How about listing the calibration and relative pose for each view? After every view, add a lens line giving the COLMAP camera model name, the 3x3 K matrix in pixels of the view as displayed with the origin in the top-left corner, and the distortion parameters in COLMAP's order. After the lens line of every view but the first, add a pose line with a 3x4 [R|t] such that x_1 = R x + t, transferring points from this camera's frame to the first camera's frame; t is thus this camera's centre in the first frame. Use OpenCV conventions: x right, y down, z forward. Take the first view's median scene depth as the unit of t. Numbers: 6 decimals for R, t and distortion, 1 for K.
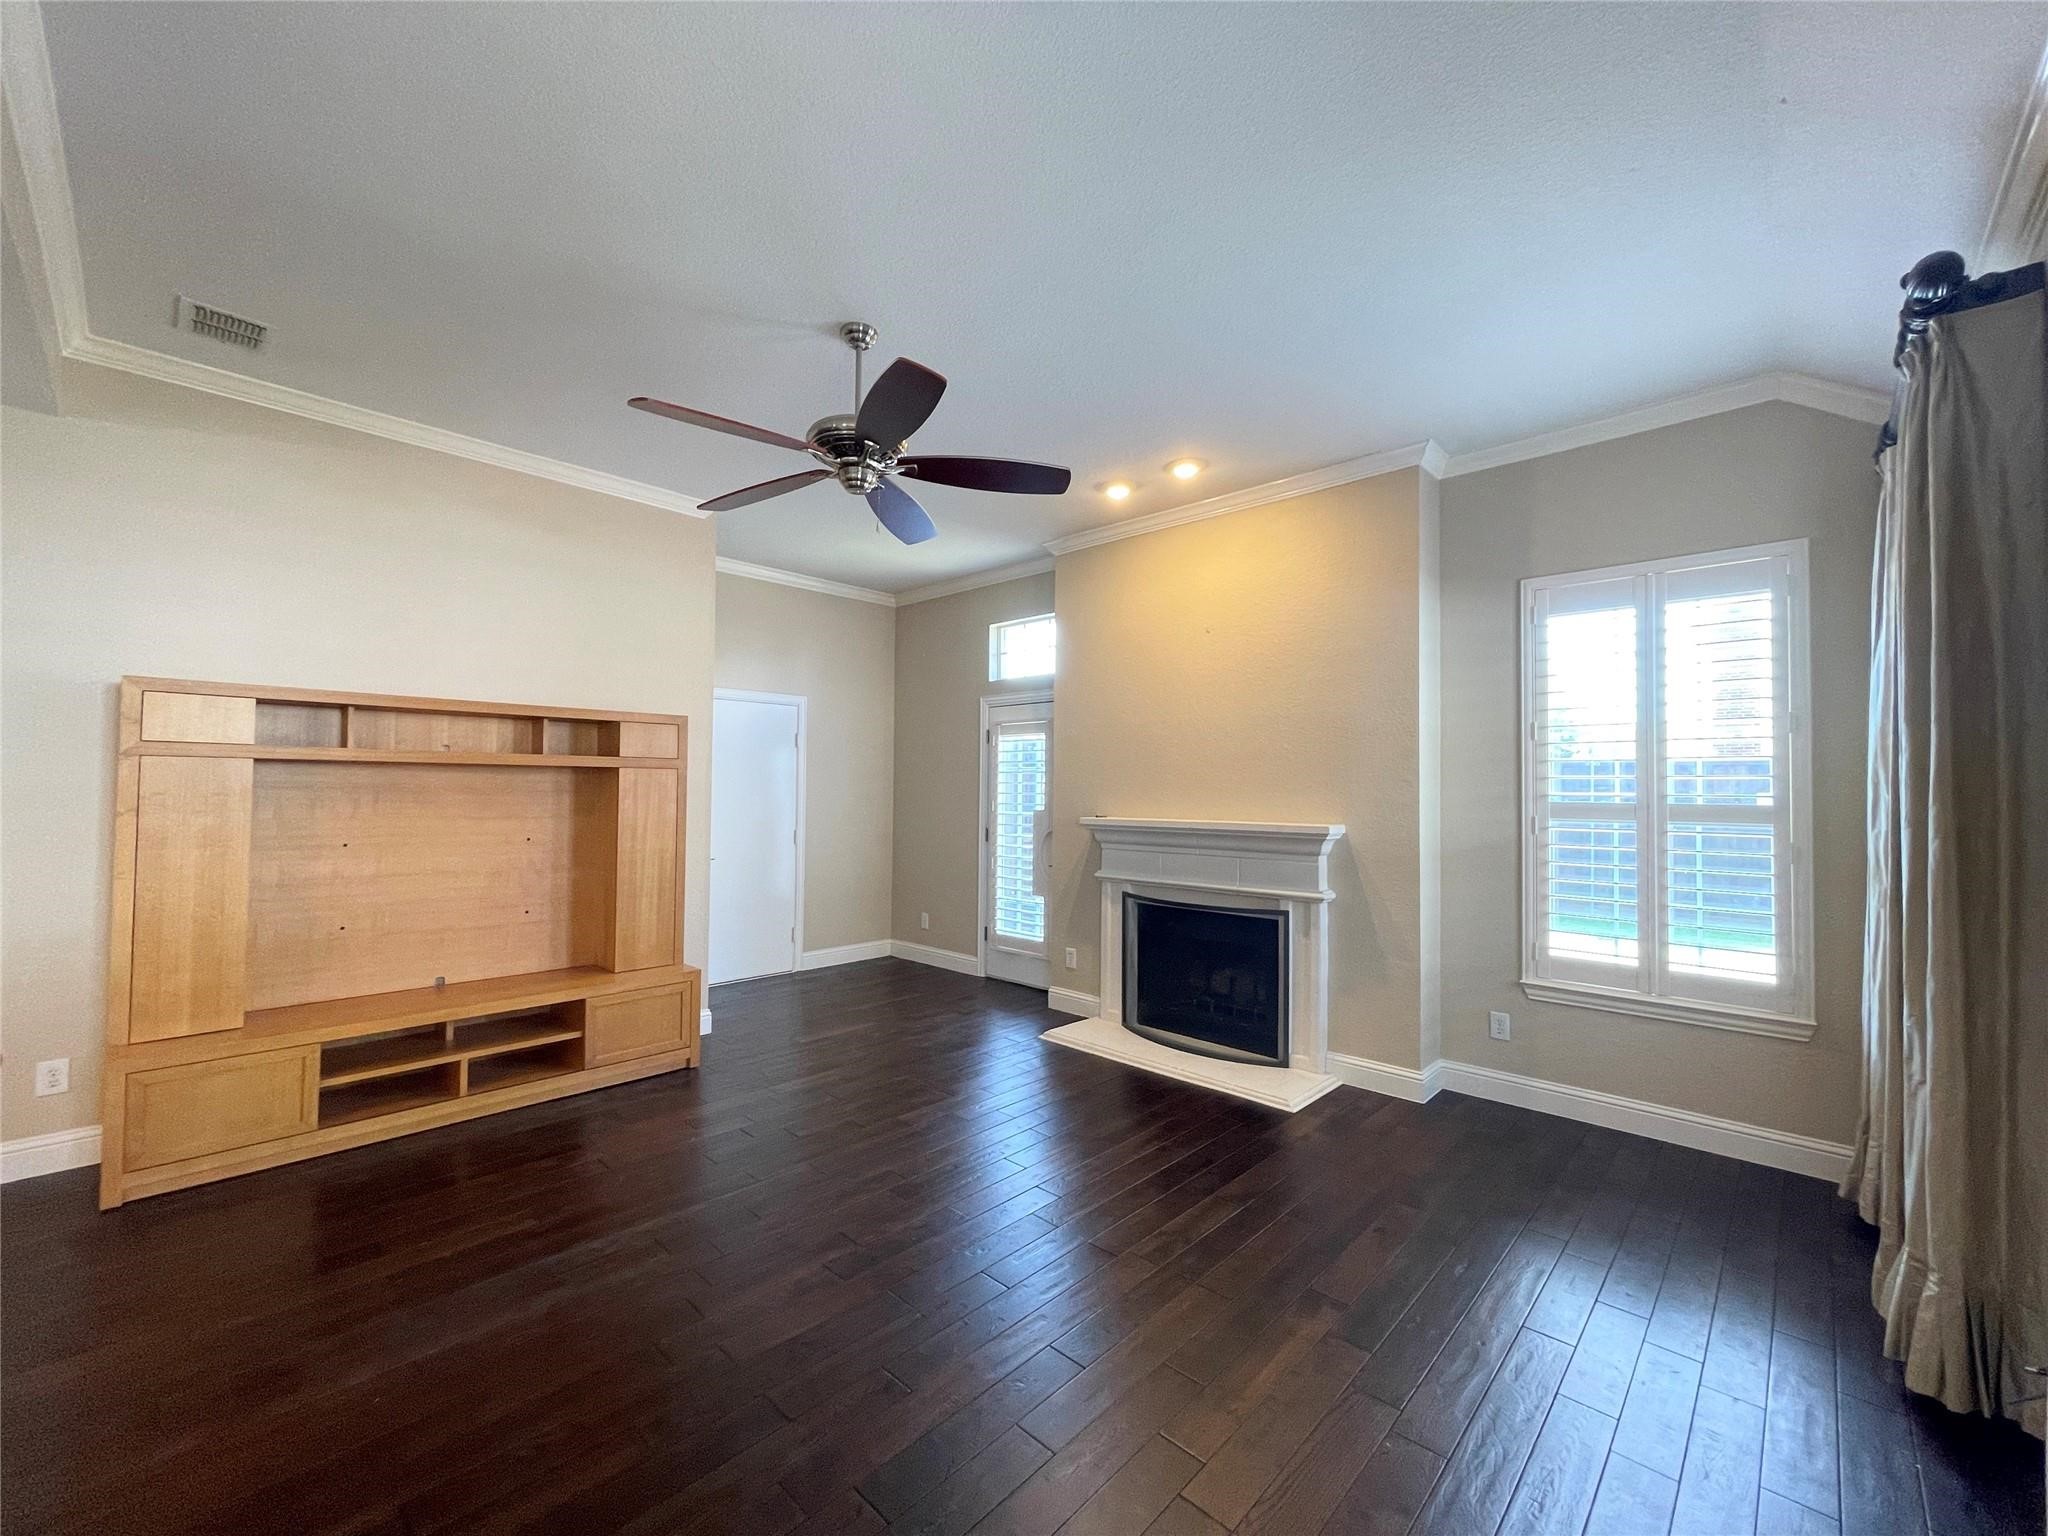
lens RADIAL K [[824.6, 0, 1019.8], [0, 824.6, 766.7], [0, 0, 1]] dist [0.003297, 0.000837]
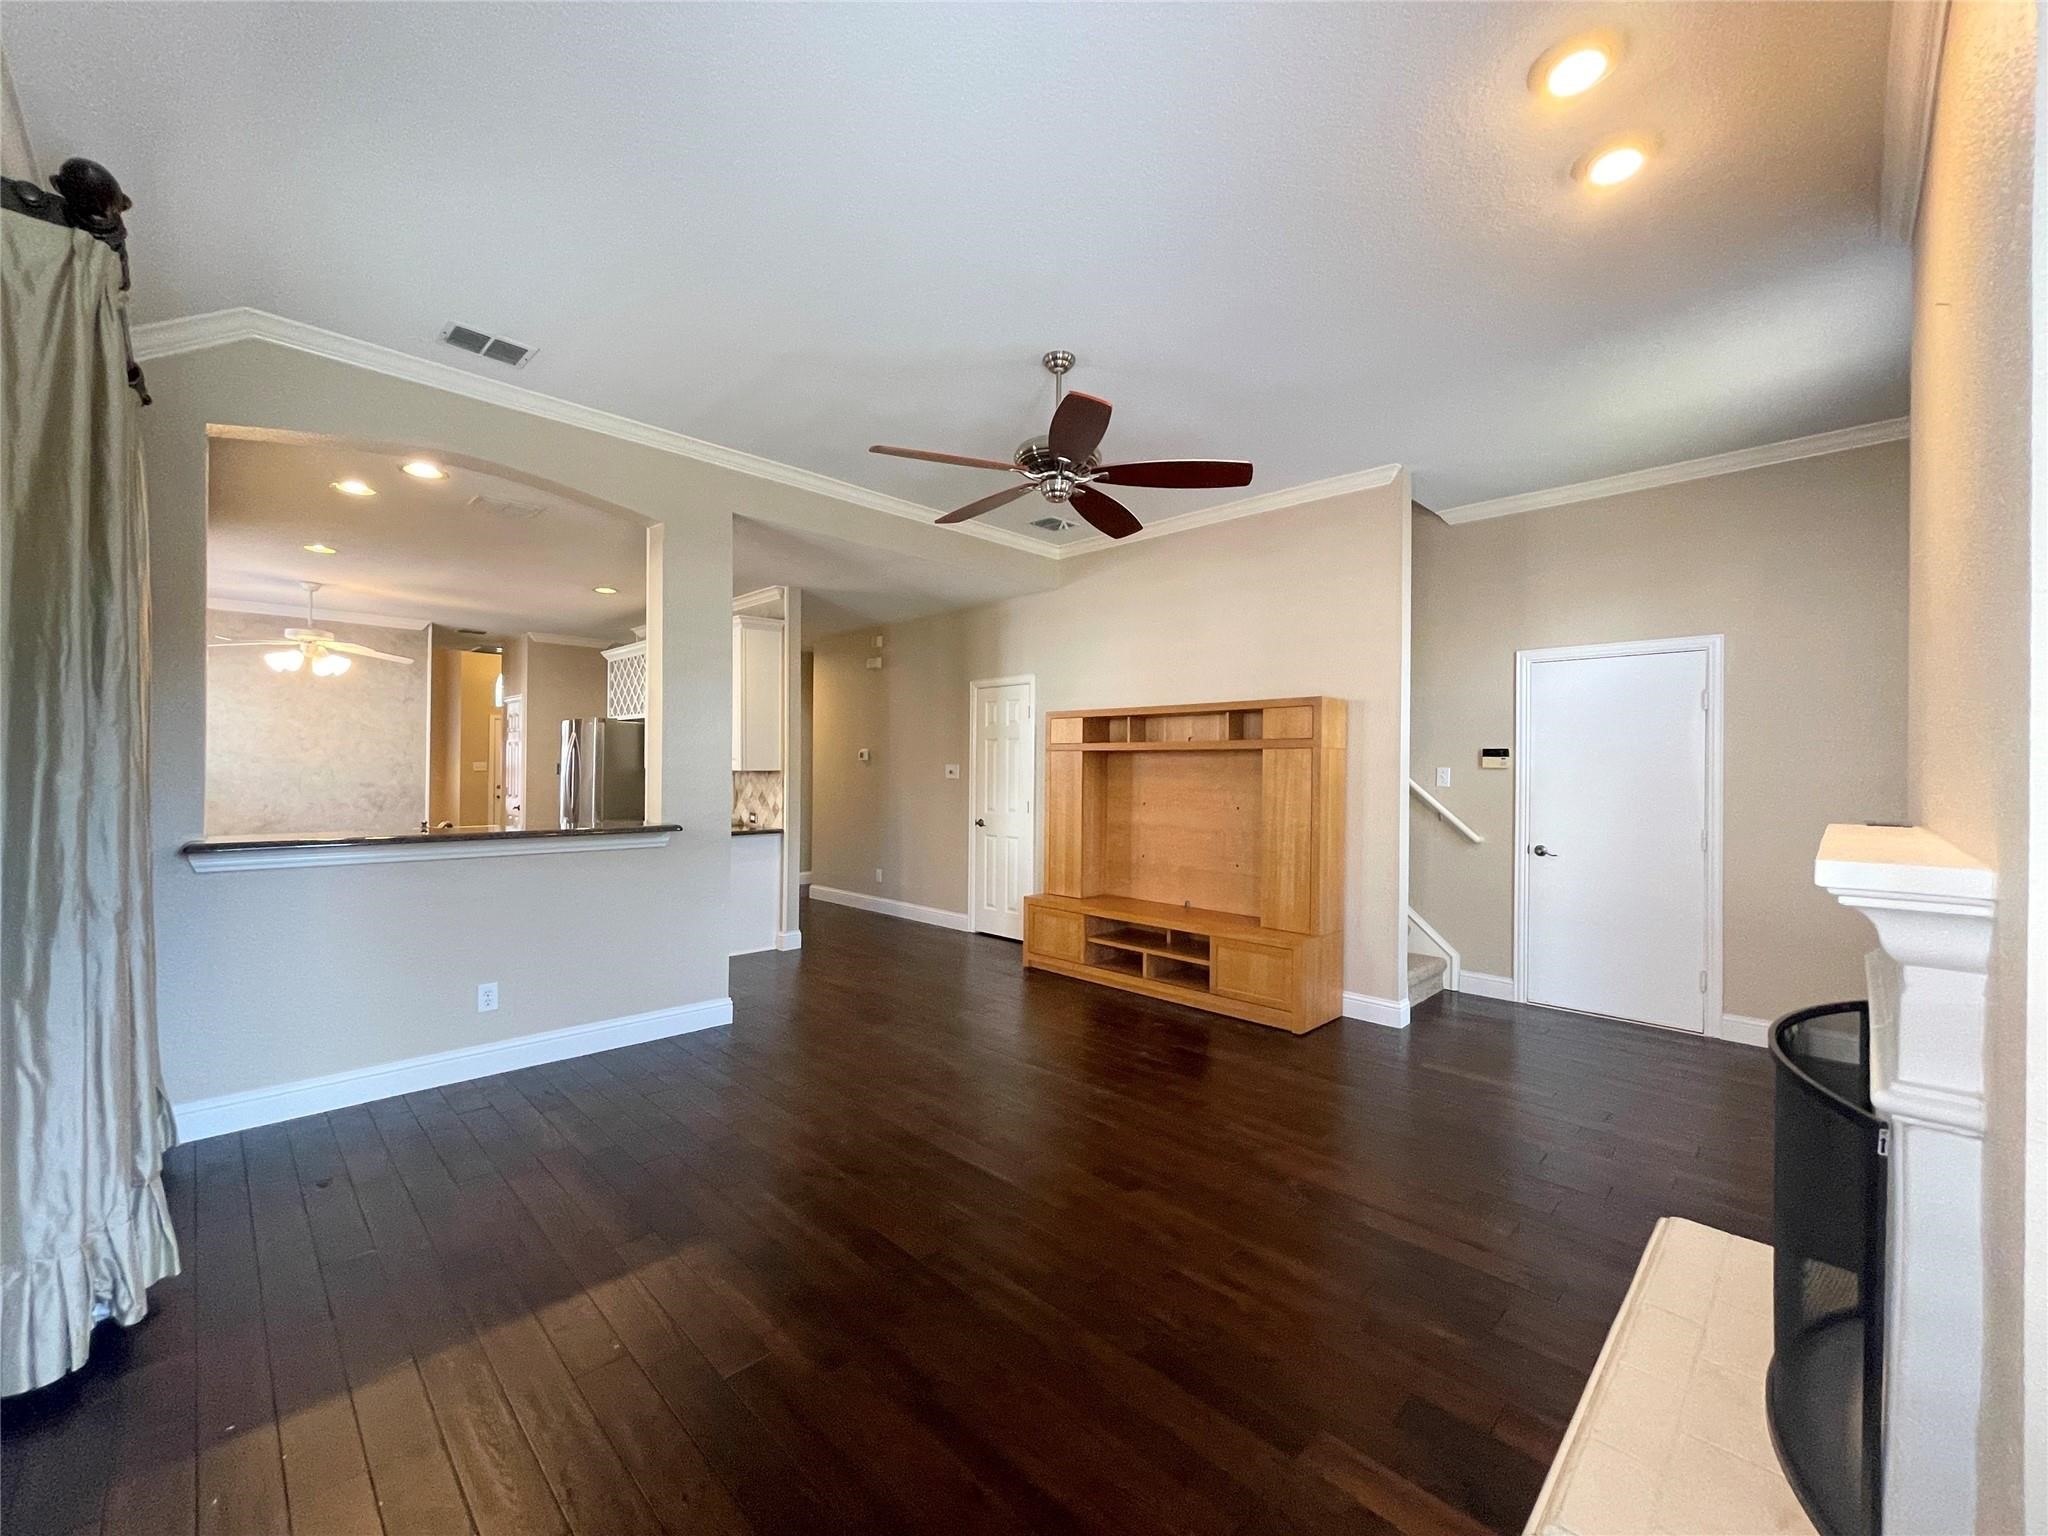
lens RADIAL K [[813.7, 0, 1002.6], [0, 813.7, 768.4], [0, 0, 1]] dist [-0.012353, 0.000088]
pose [[-0.022191, -0.012914, -0.999670, 0.644520], [0.015955, 0.999785, -0.013269, 0.037759], [0.999626, -0.016244, -0.021980, 0.662776]]
